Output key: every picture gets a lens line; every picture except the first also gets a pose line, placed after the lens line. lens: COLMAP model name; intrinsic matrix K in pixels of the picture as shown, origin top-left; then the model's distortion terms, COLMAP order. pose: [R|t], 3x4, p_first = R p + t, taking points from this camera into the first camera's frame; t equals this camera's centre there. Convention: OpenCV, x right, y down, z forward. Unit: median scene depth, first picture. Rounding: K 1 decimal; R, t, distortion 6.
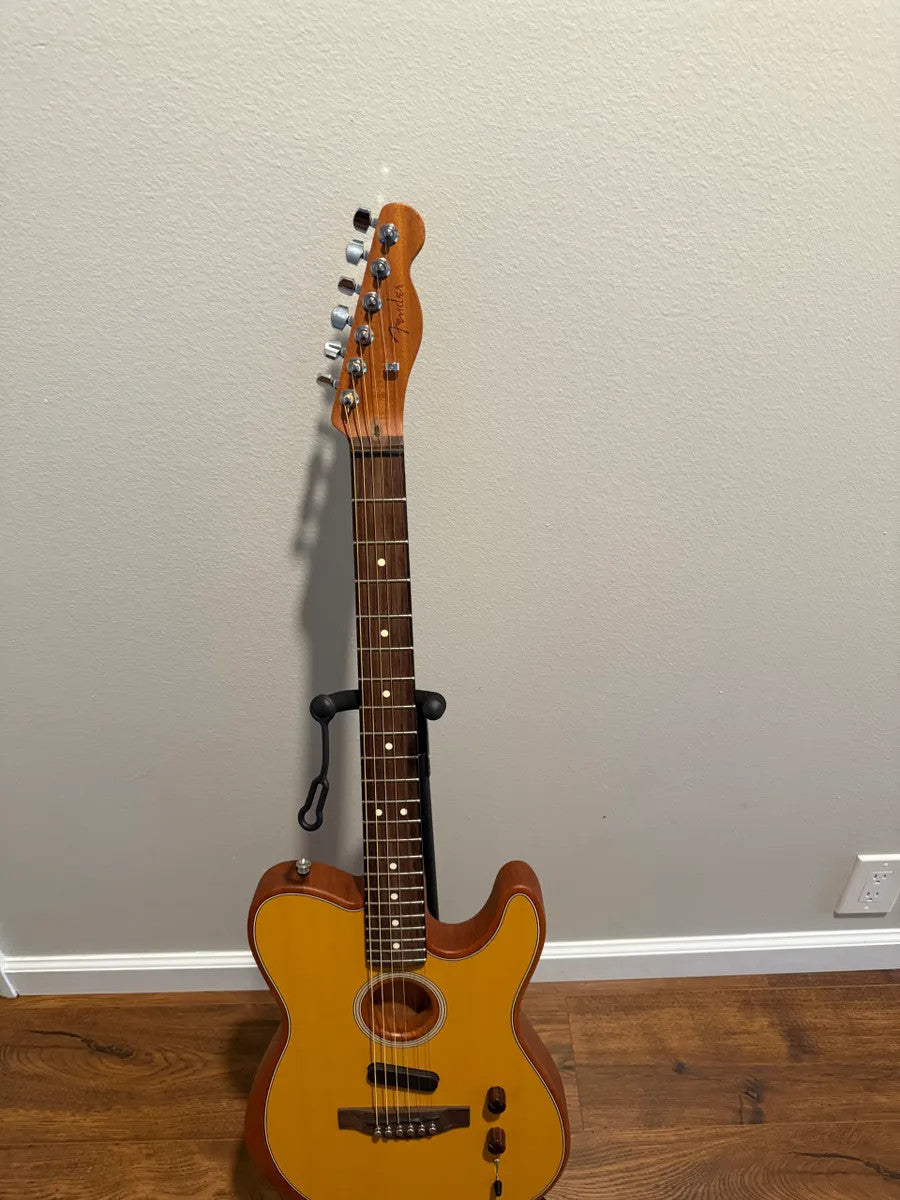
lens RADIAL K [[869.3, 0, 452.1], [0, 869.3, 590.9], [0, 0, 1]] dist [-0.001193, -0.012697]
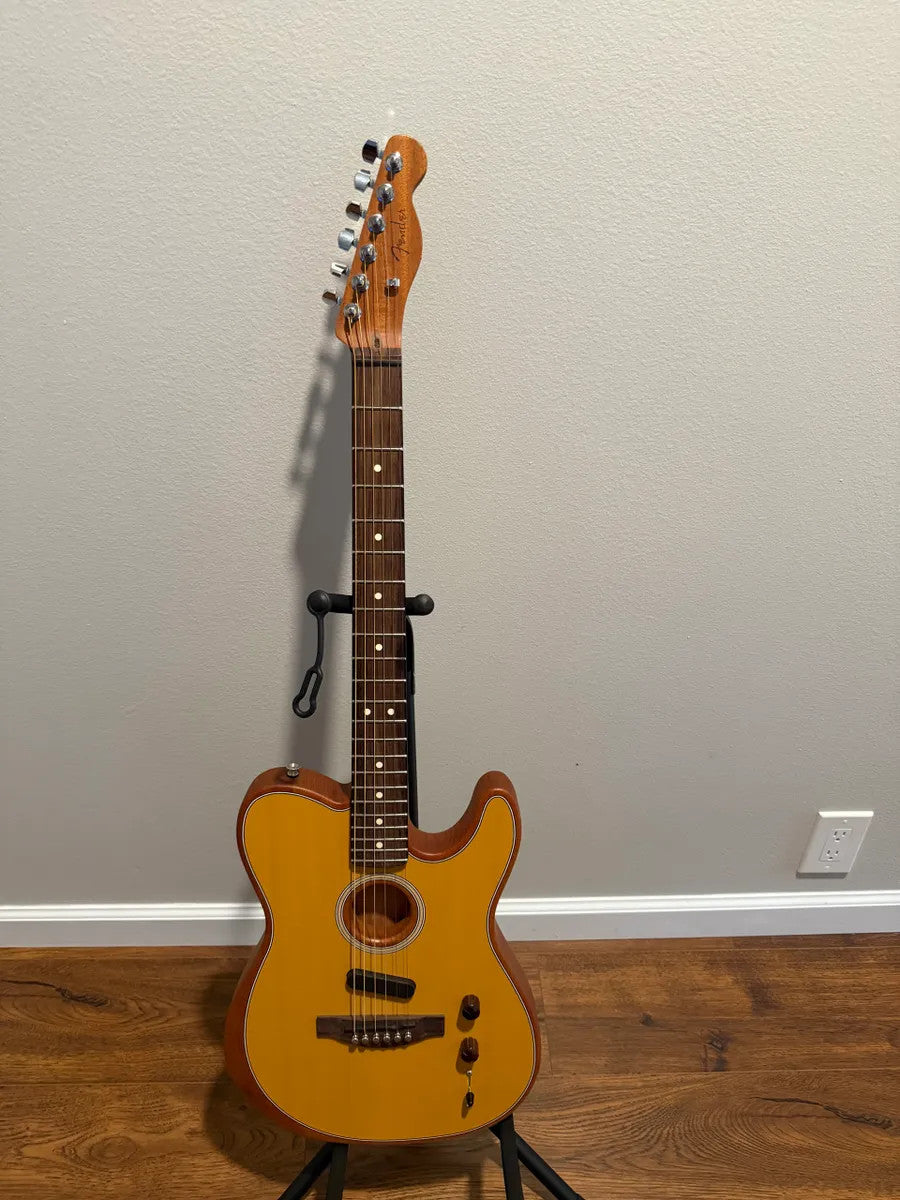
lens RADIAL K [[869.3, 0, 454.2], [0, 869.3, 592.6], [0, 0, 1]] dist [-0.001193, -0.012697]
pose [[0.999211, 0.025119, 0.030764, -0.009585], [-0.023494, 0.998367, -0.052073, 0.108868], [-0.032022, 0.051309, 0.998169, -0.043993]]
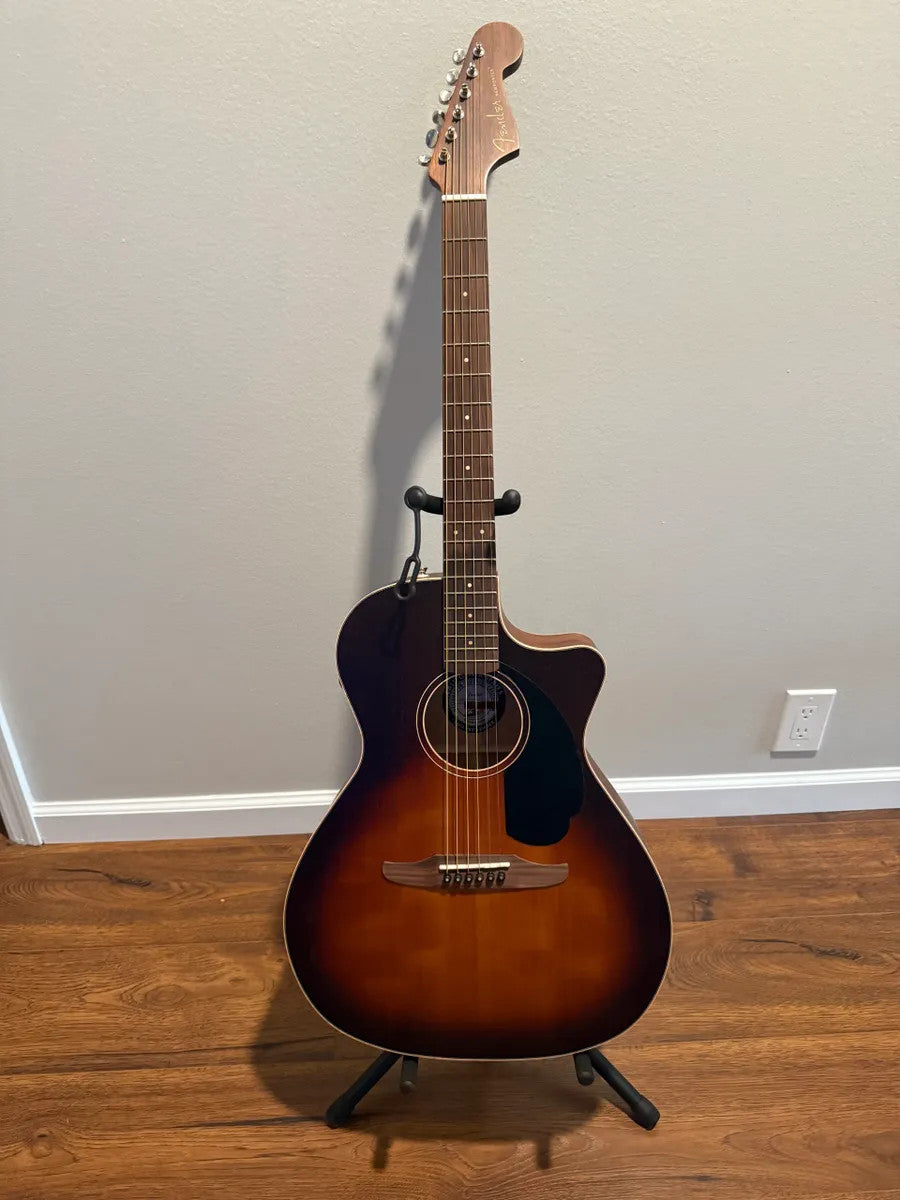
lens RADIAL K [[869.3, 0, 453.4], [0, 869.3, 598.8], [0, 0, 1]] dist [-0.001193, -0.012697]
pose [[0.999161, -0.002056, 0.040899, -0.029012], [0.005170, 0.997080, -0.076193, 0.274545], [-0.040623, 0.076340, 0.996254, -0.160514]]
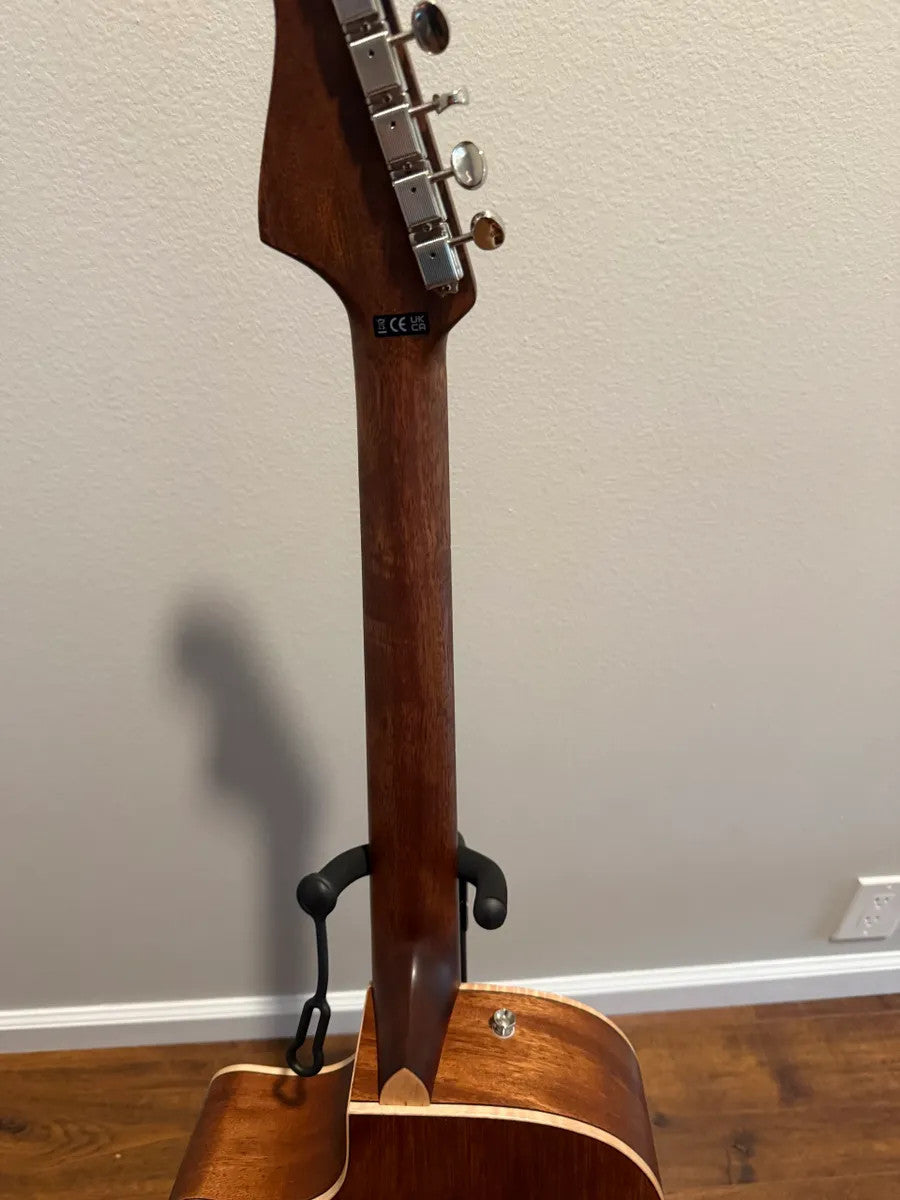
lens RADIAL K [[869.3, 0, 461.3], [0, 869.3, 583.1], [0, 0, 1]] dist [-0.001193, -0.012697]
pose [[0.998271, -0.008131, 0.058207, 0.014139], [0.006472, 0.999569, 0.028623, -0.024590], [-0.058414, -0.028197, 0.997894, 0.151814]]
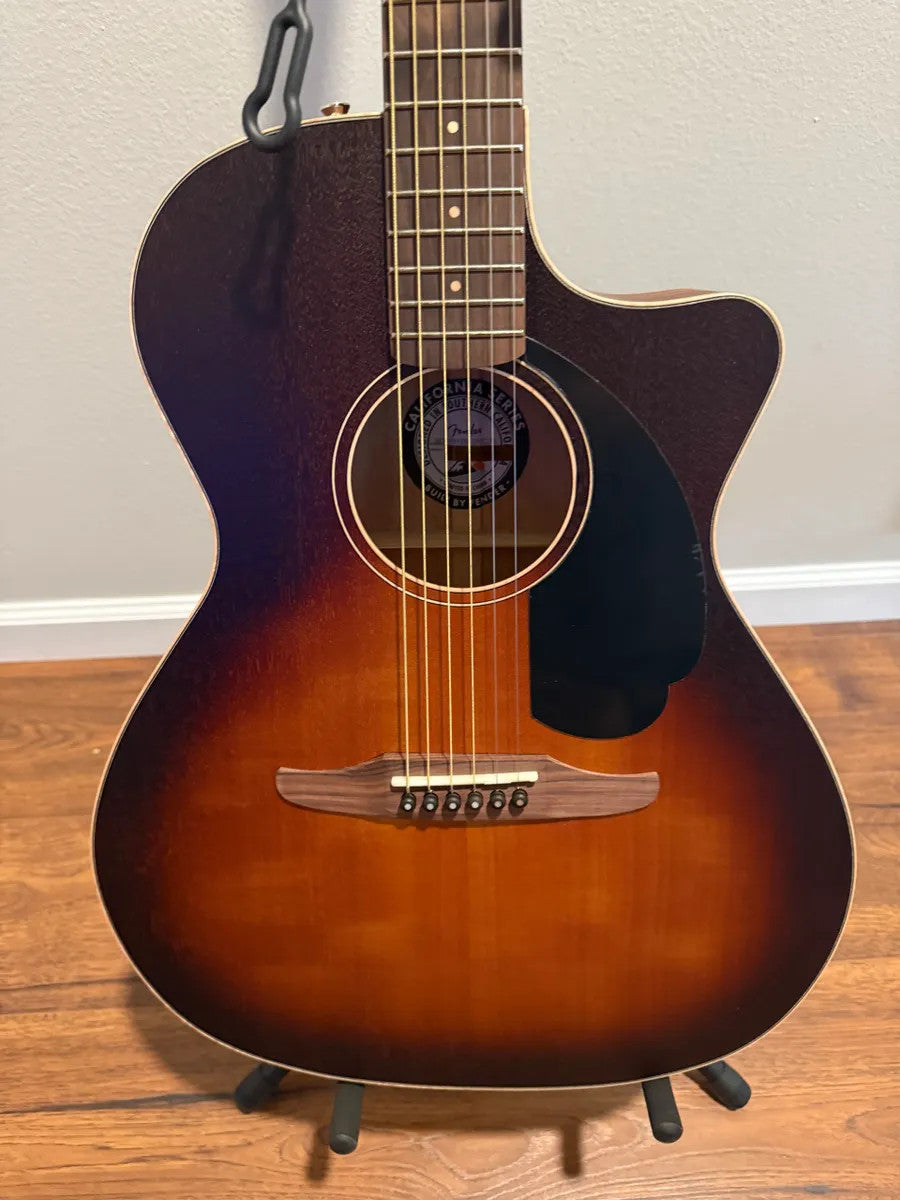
lens RADIAL K [[869.3, 0, 453.4], [0, 869.3, 601.0], [0, 0, 1]] dist [-0.001193, -0.012697]
pose [[0.998652, -0.018430, 0.048515, -0.000876], [0.009165, 0.982757, 0.184673, 0.308466], [-0.051082, -0.183979, 0.981602, 0.270563]]
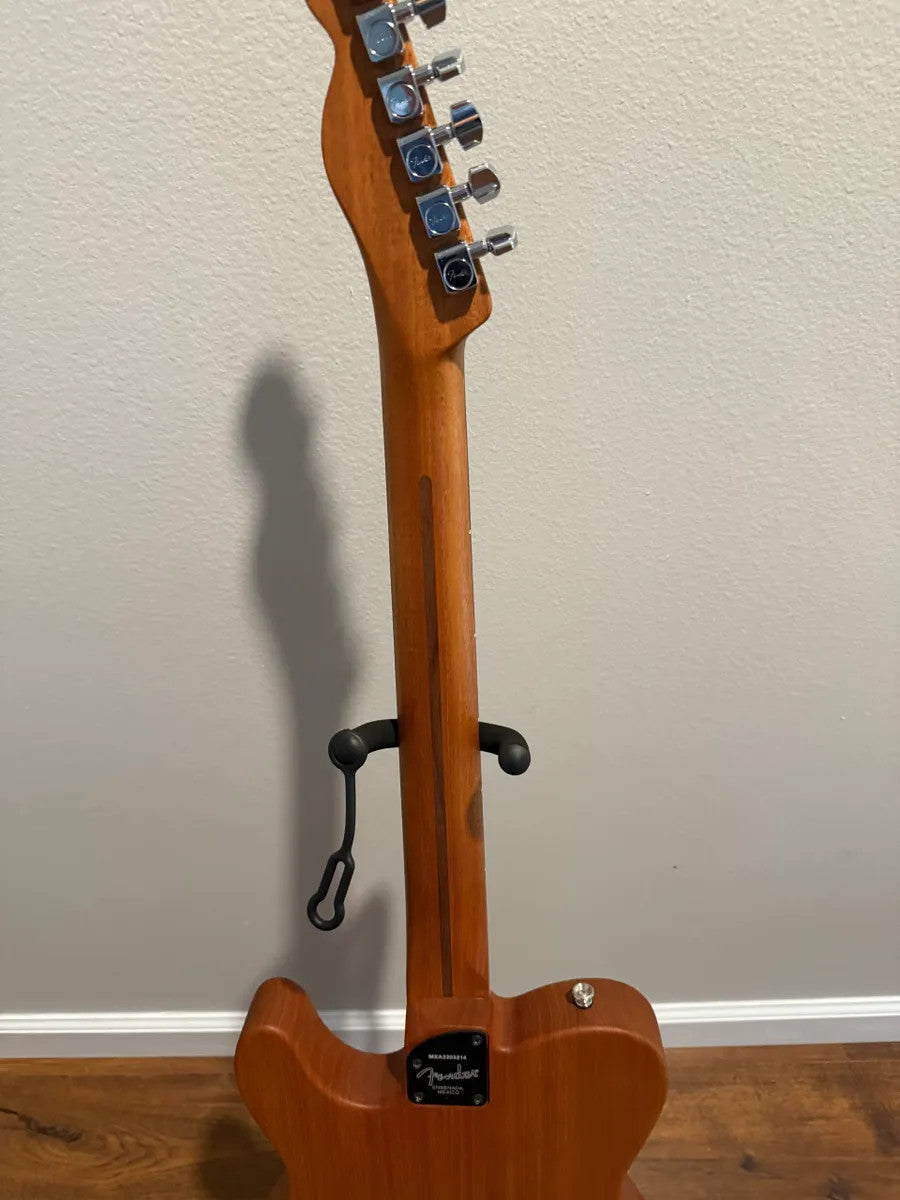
lens RADIAL K [[869.3, 0, 446.4], [0, 869.3, 598.1], [0, 0, 1]] dist [-0.001193, -0.012697]
pose [[0.999551, 0.021822, 0.020550, -0.055693], [-0.022289, 0.999493, 0.022755, -0.000465], [-0.020043, -0.023203, 0.999530, 0.201808]]
